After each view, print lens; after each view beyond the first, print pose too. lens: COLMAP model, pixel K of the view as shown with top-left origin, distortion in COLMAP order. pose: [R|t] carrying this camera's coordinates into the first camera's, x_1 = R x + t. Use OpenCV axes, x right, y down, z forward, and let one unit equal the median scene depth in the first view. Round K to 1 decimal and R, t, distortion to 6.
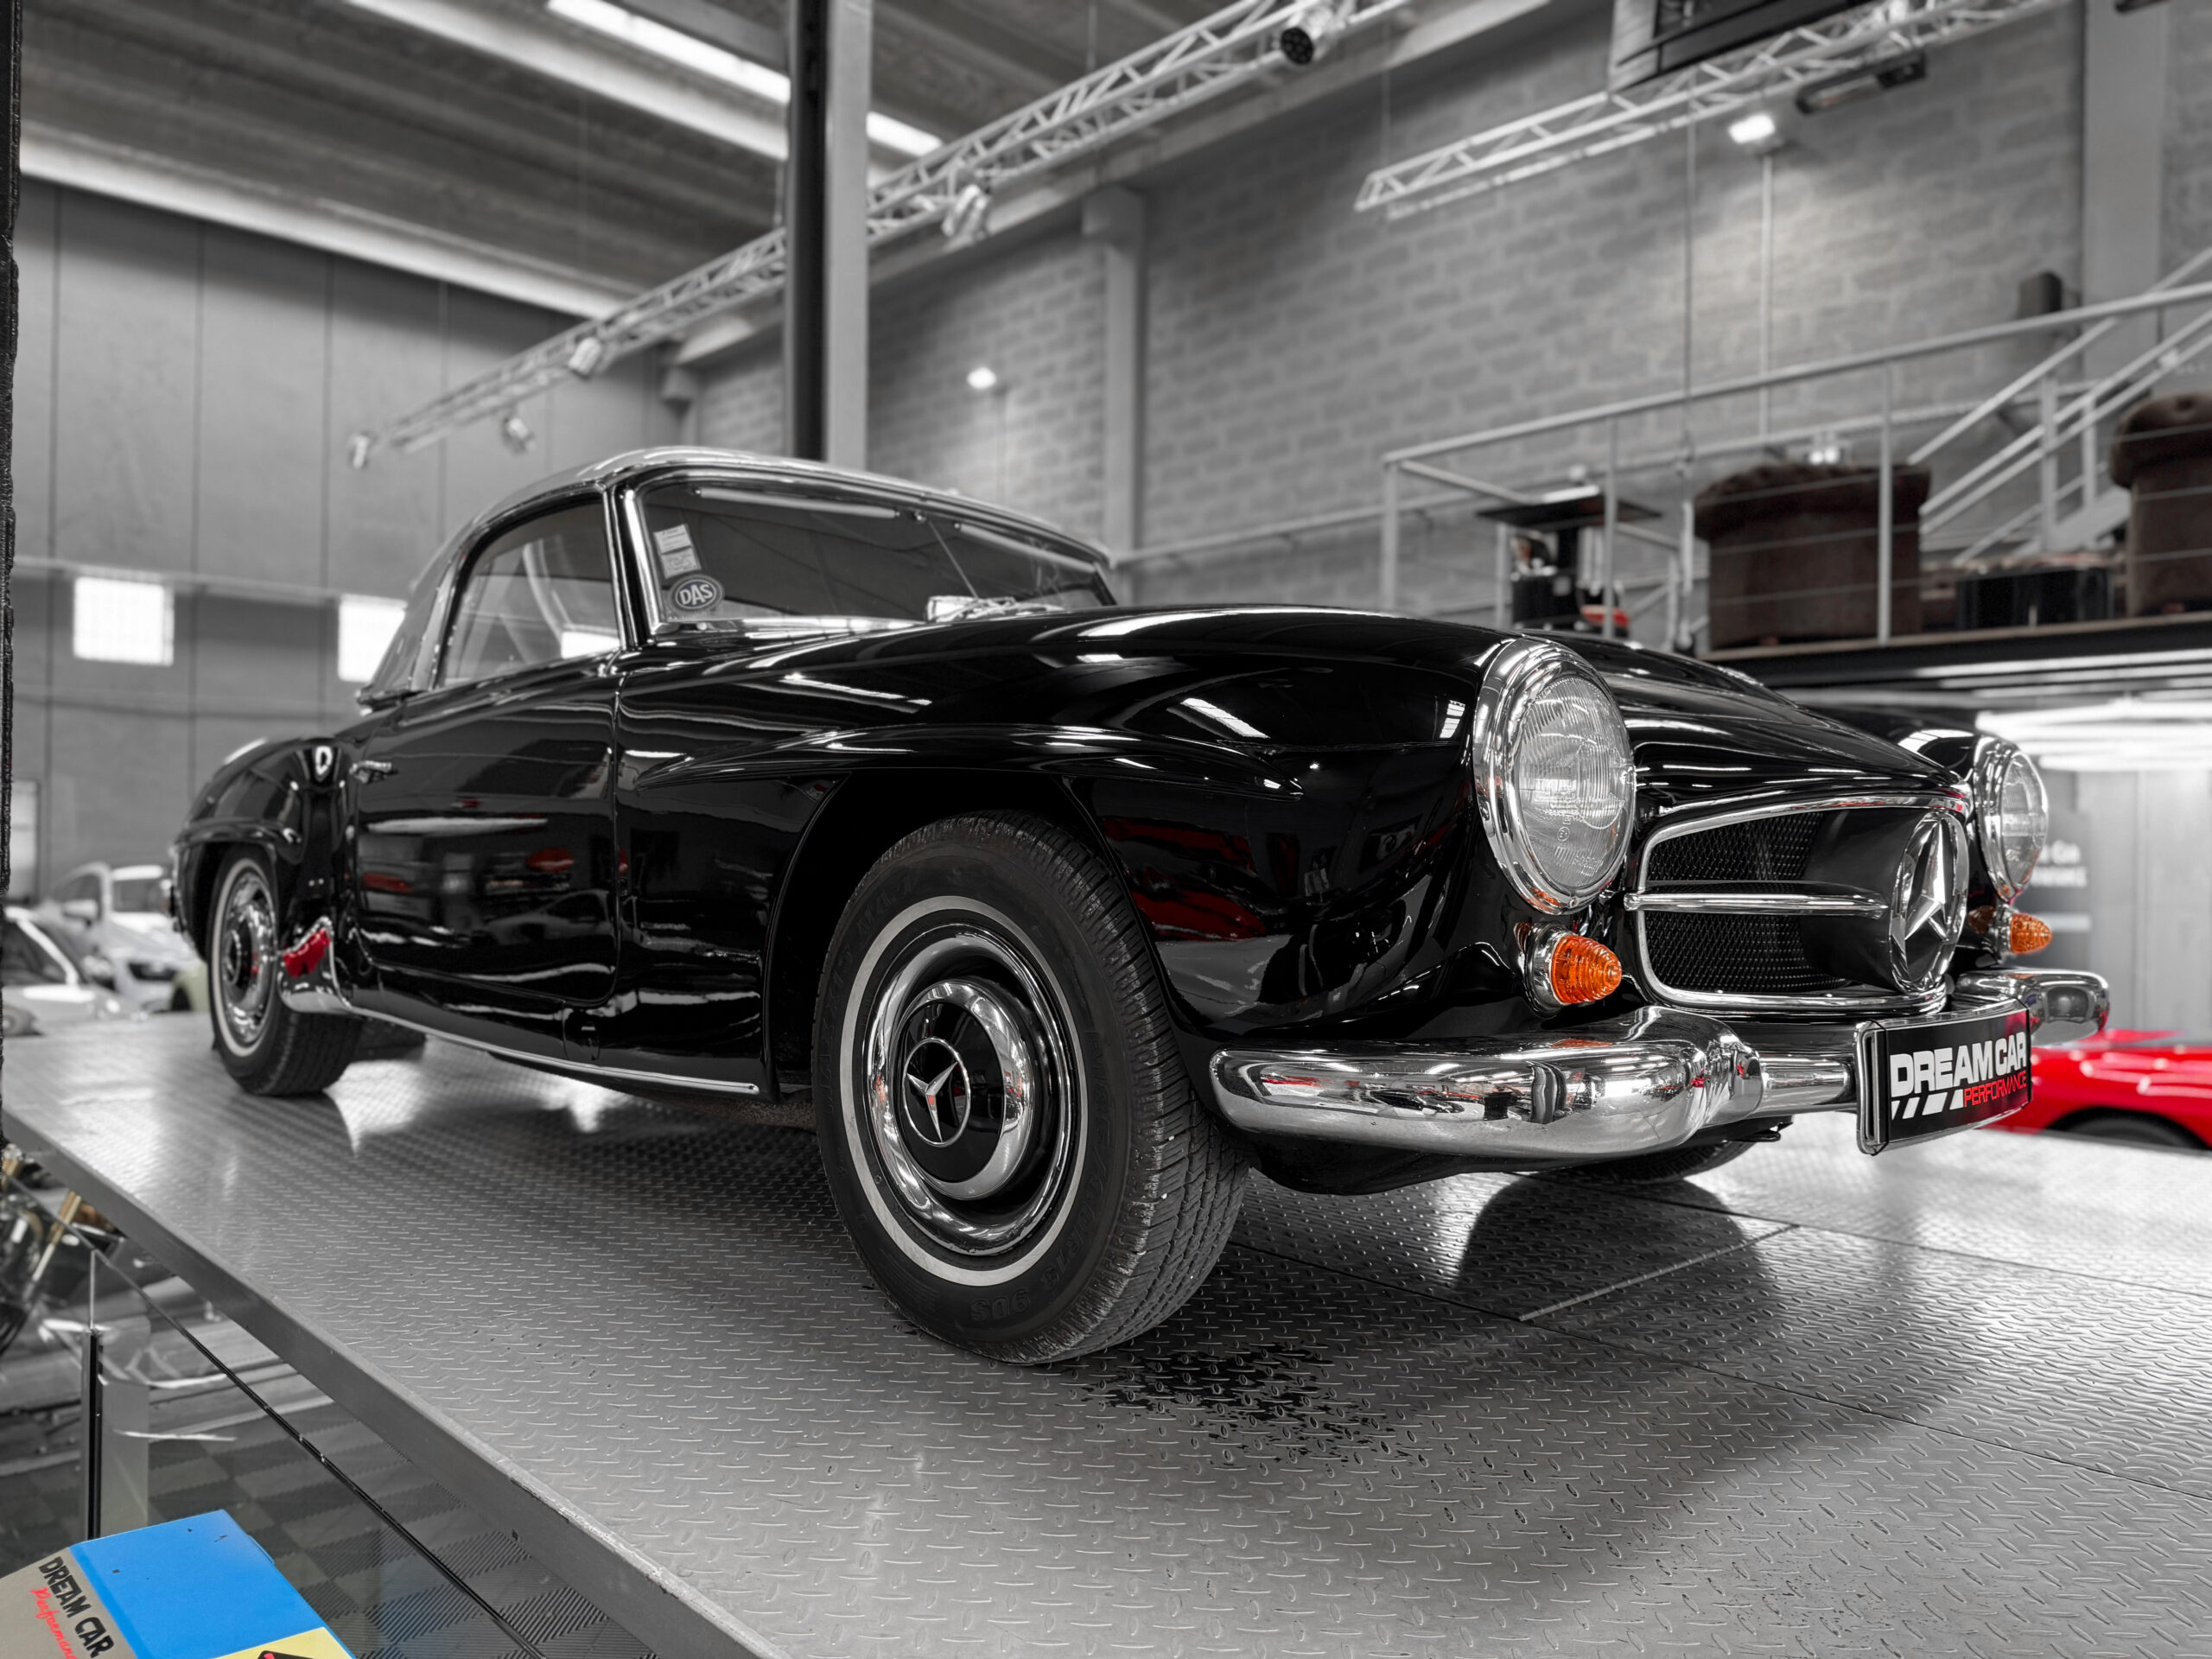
lens RADIAL K [[1582.1, 0, 1100.4], [0, 1582.1, 832.7], [0, 0, 1]] dist [0.089889, -0.122466]
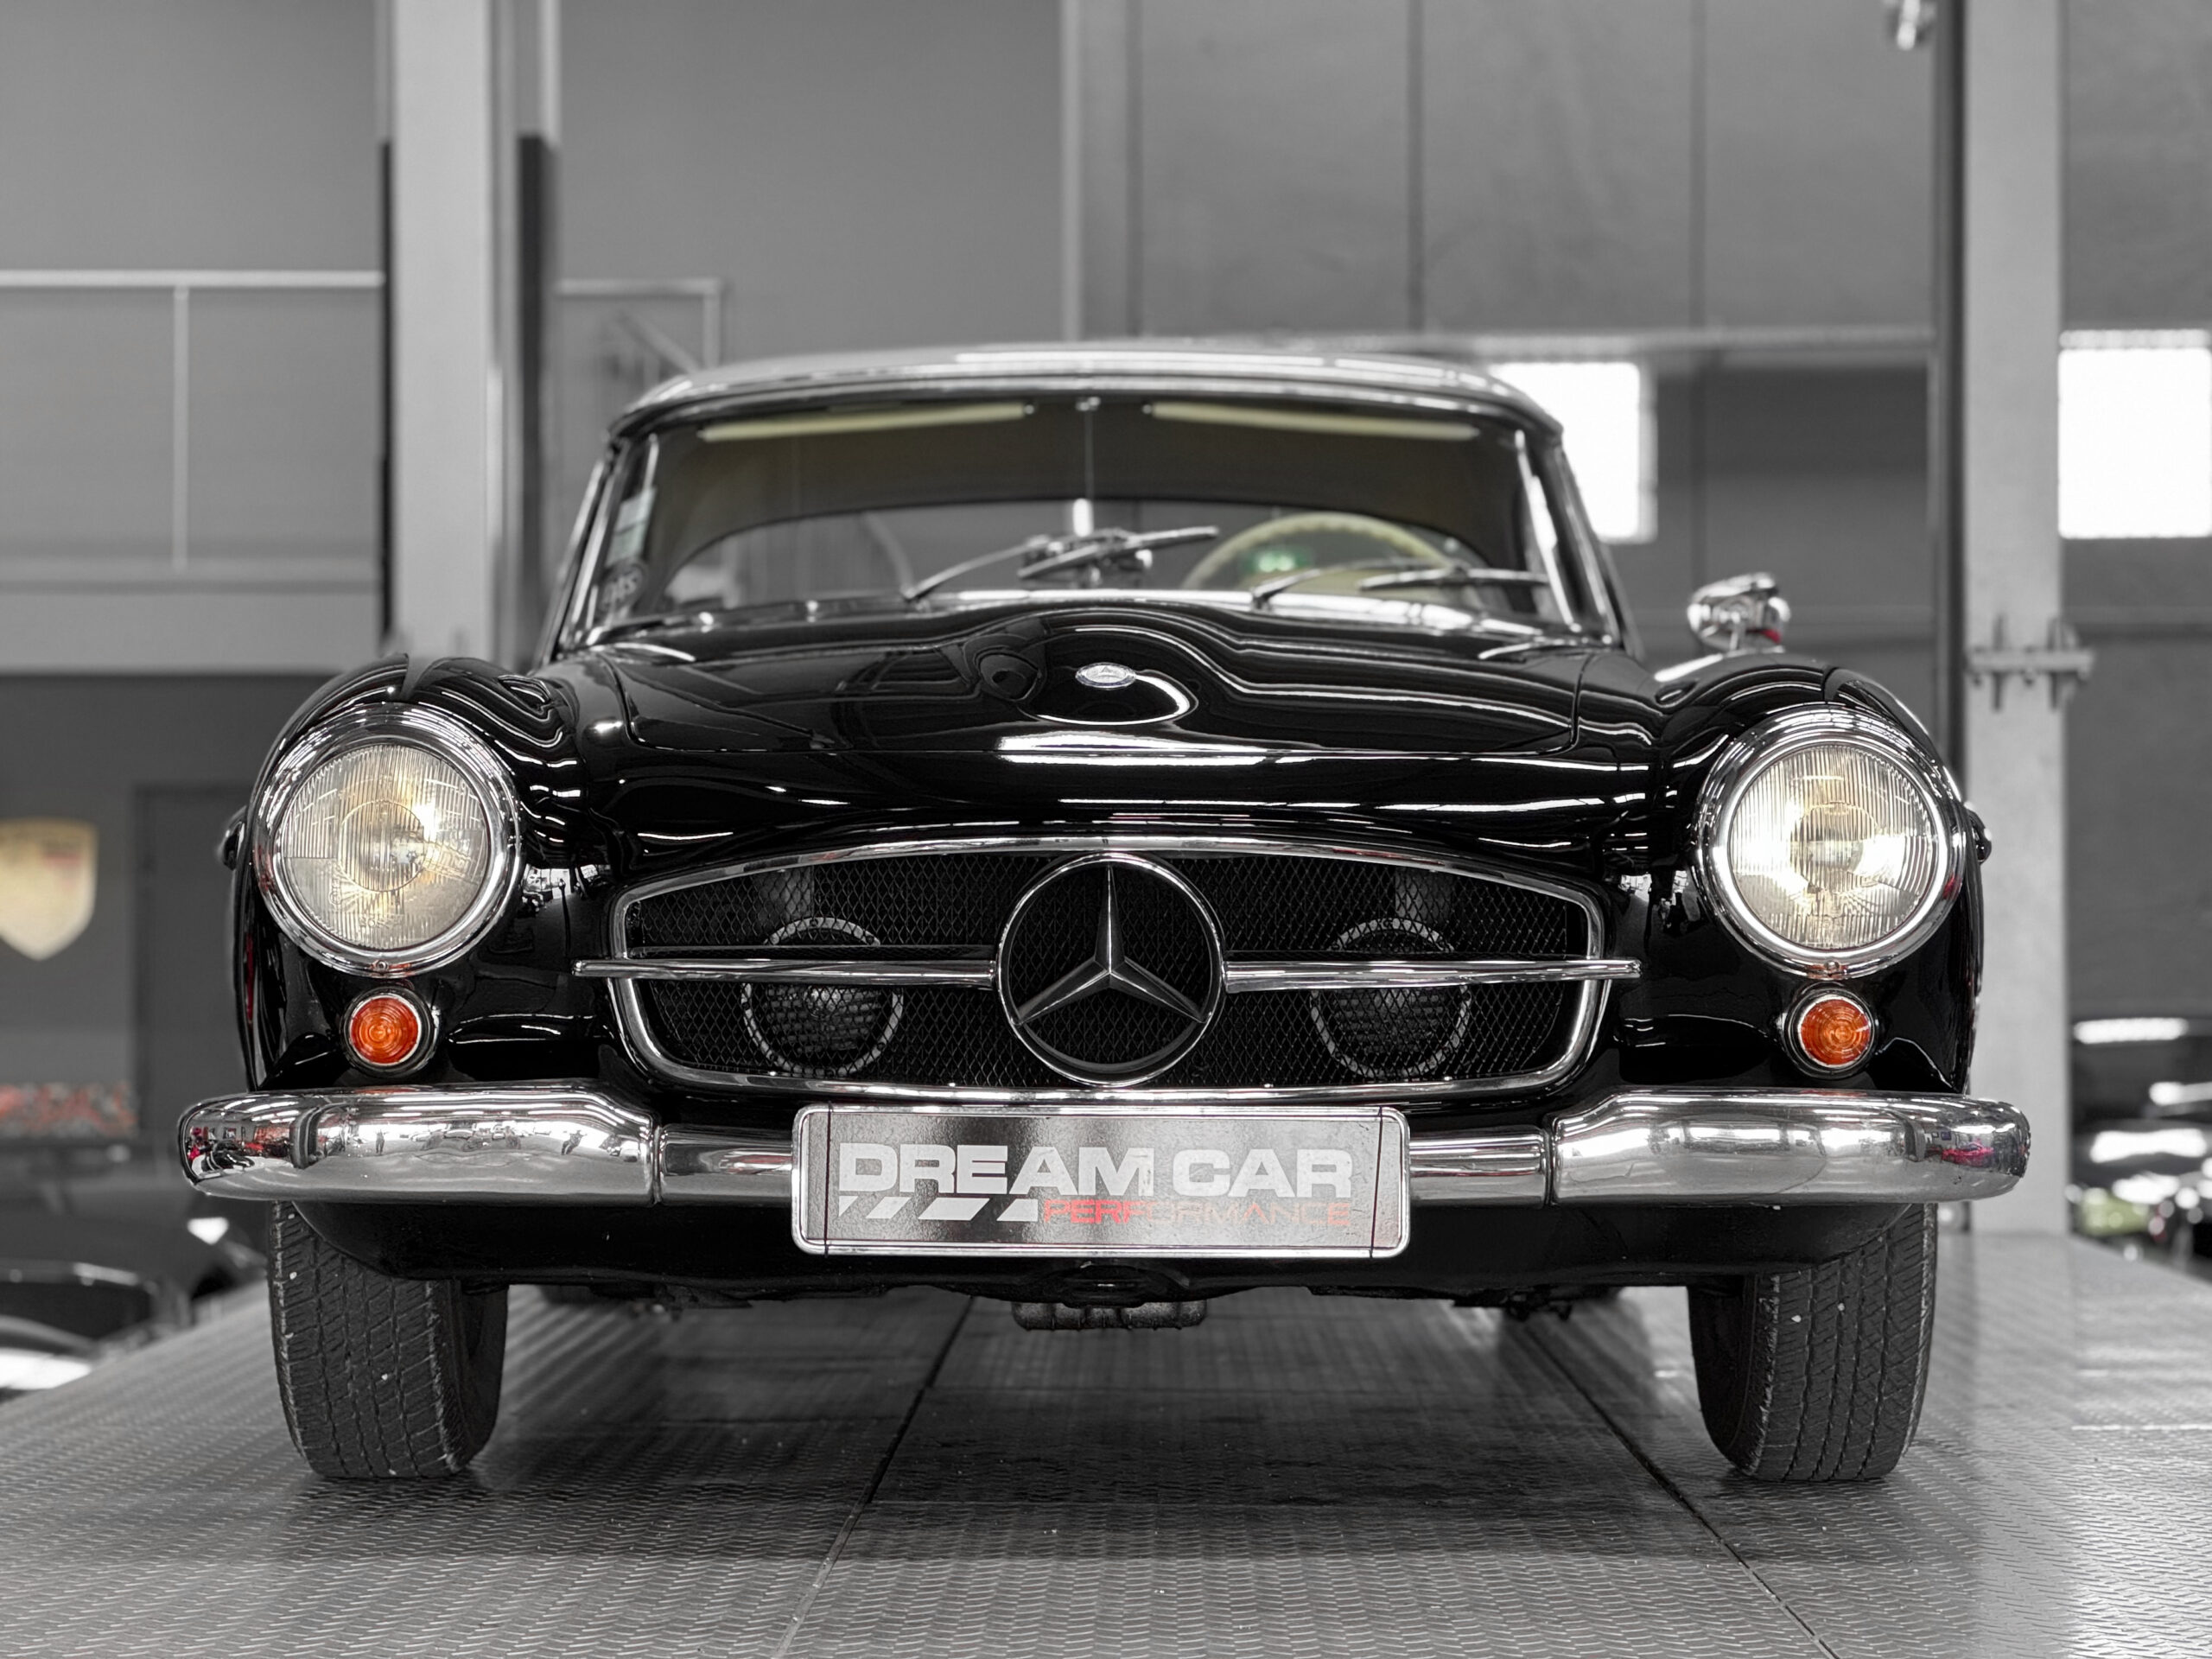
lens RADIAL K [[4998.5, 0, 1106.8], [0, 4998.5, 829.1], [0, 0, 1]] dist [-0.472602, 8.297866]
pose [[0.724307, -0.035306, -0.688573, 0.285761], [0.025560, 0.999377, -0.024355, 0.004444], [0.689004, 0.000041, 0.724758, -0.098780]]
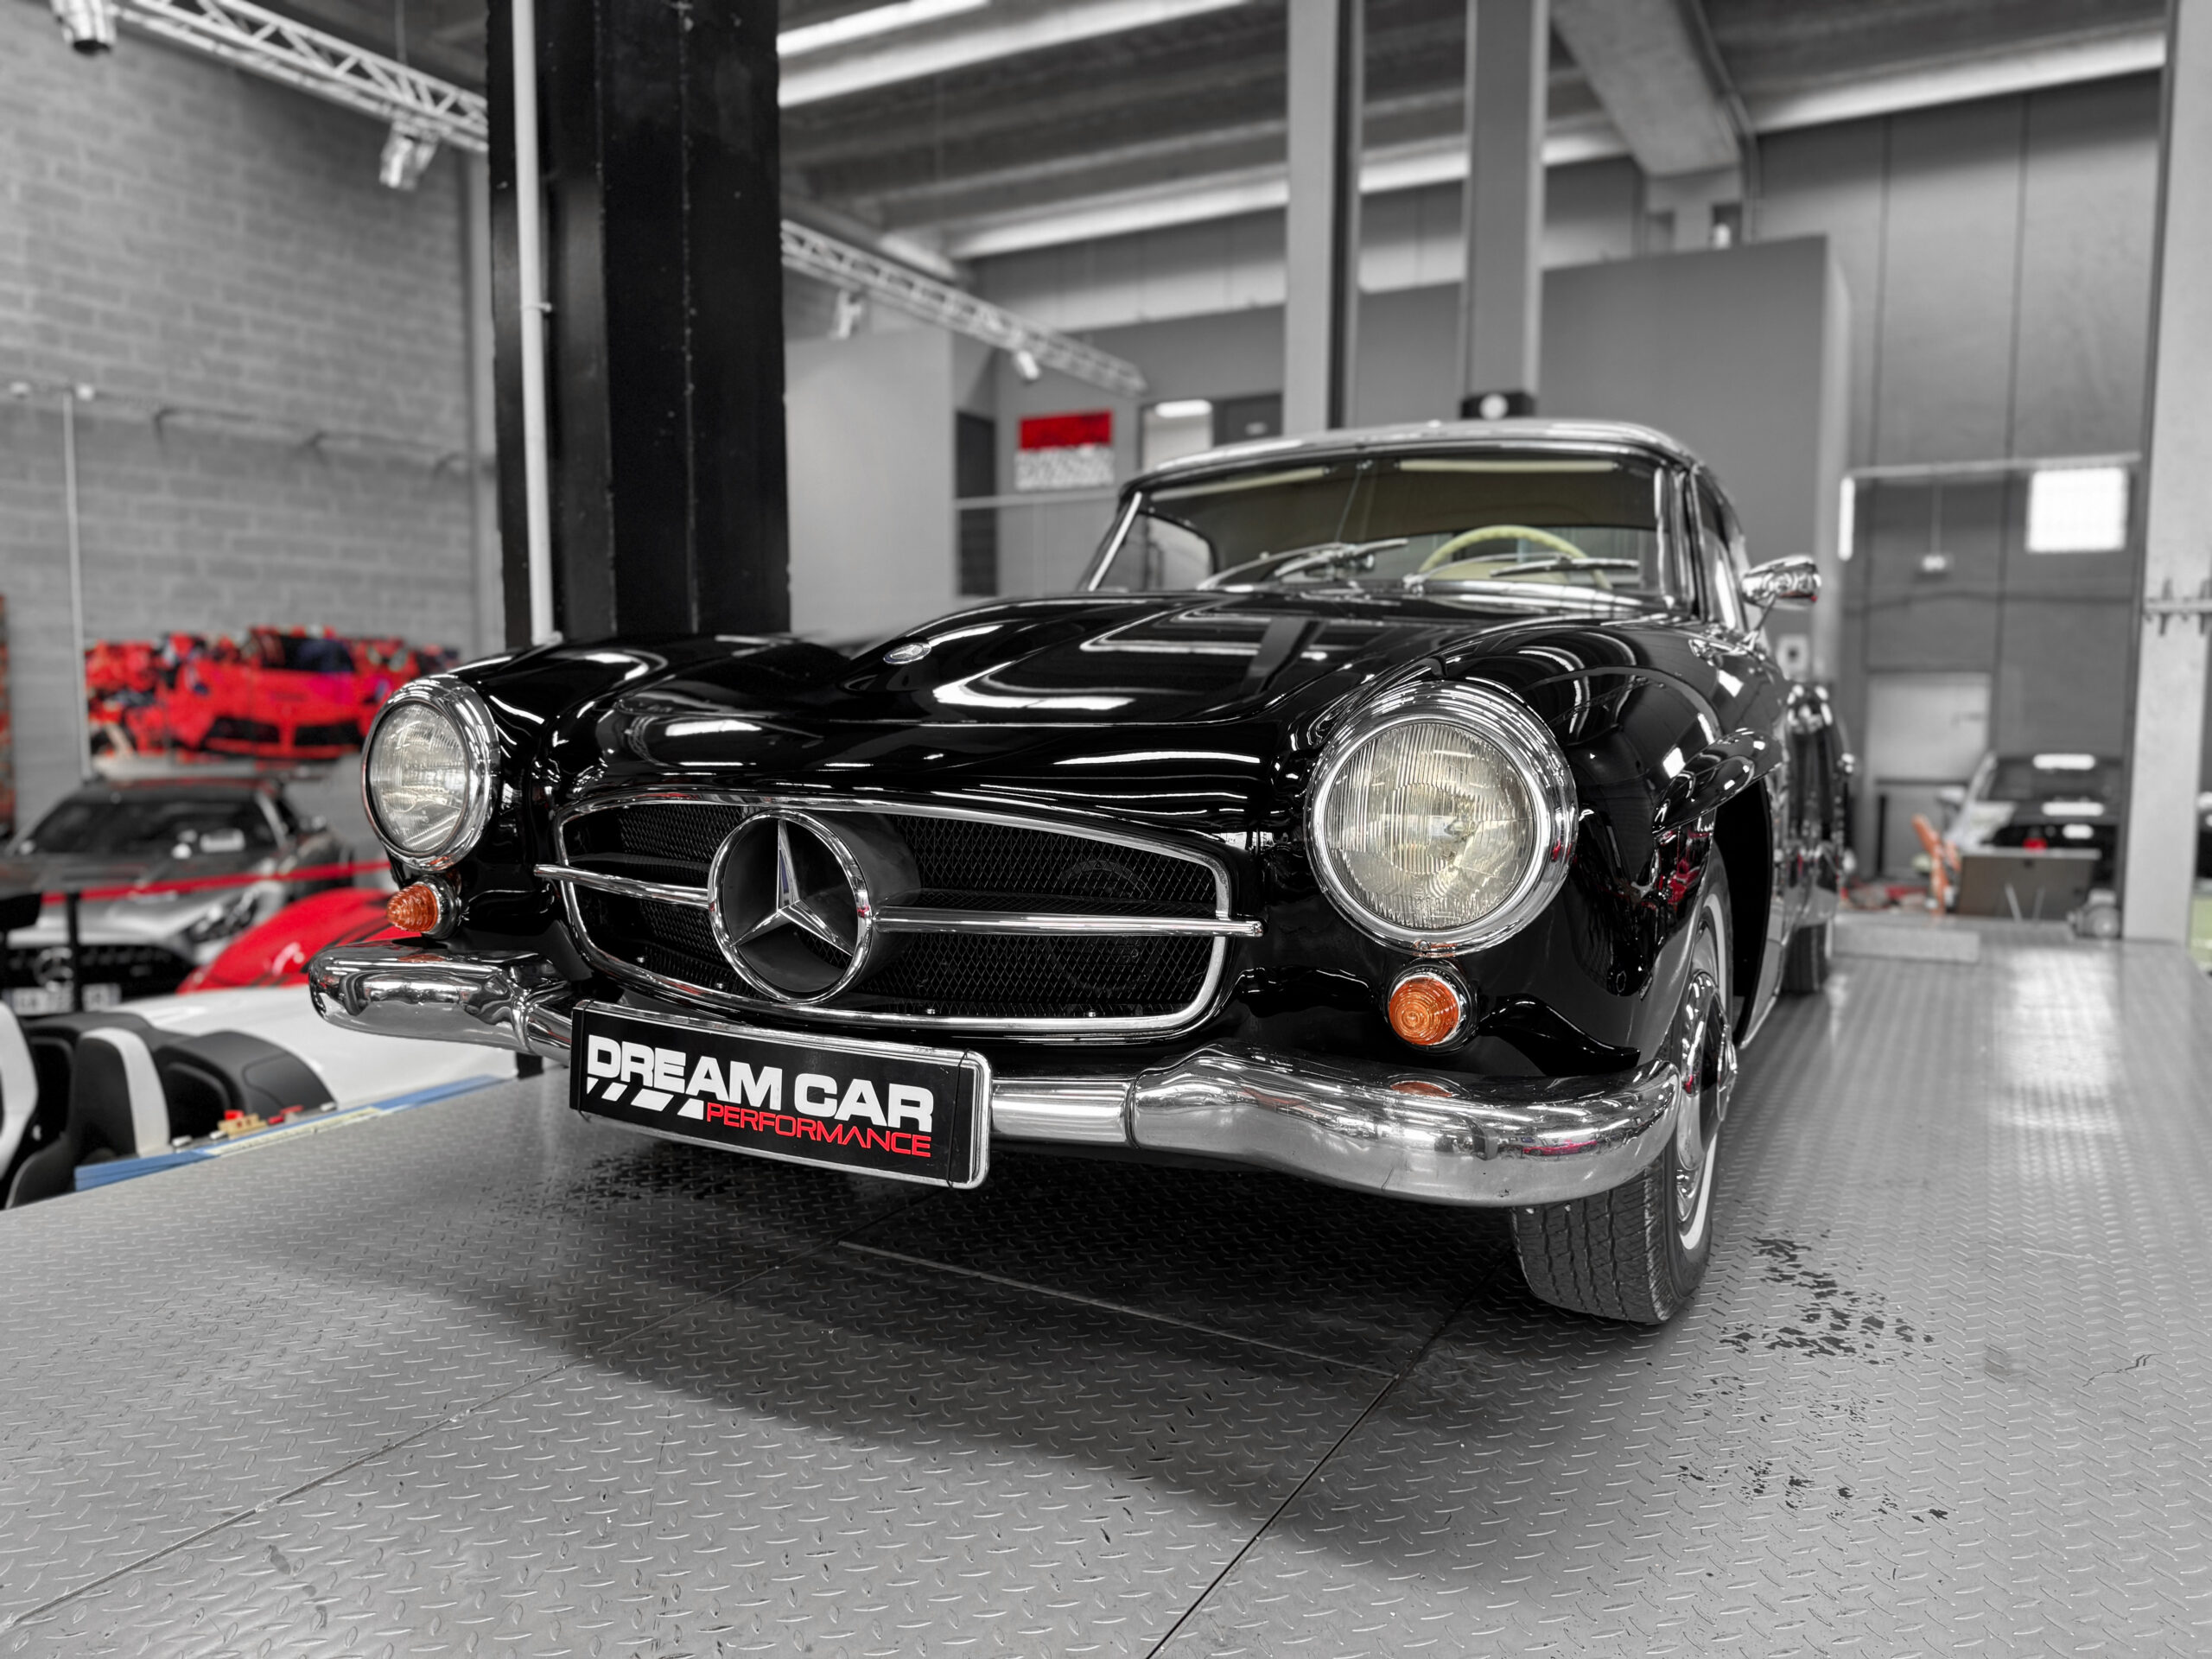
lens RADIAL K [[1598.5, 0, 1109.4], [0, 1598.5, 836.5], [0, 0, 1]] dist [-0.001102, -0.004052]
pose [[0.316510, 0.063418, -0.946467, 0.187644], [0.013476, 0.997361, 0.071334, -0.007784], [0.948493, -0.035332, 0.314821, 0.116436]]
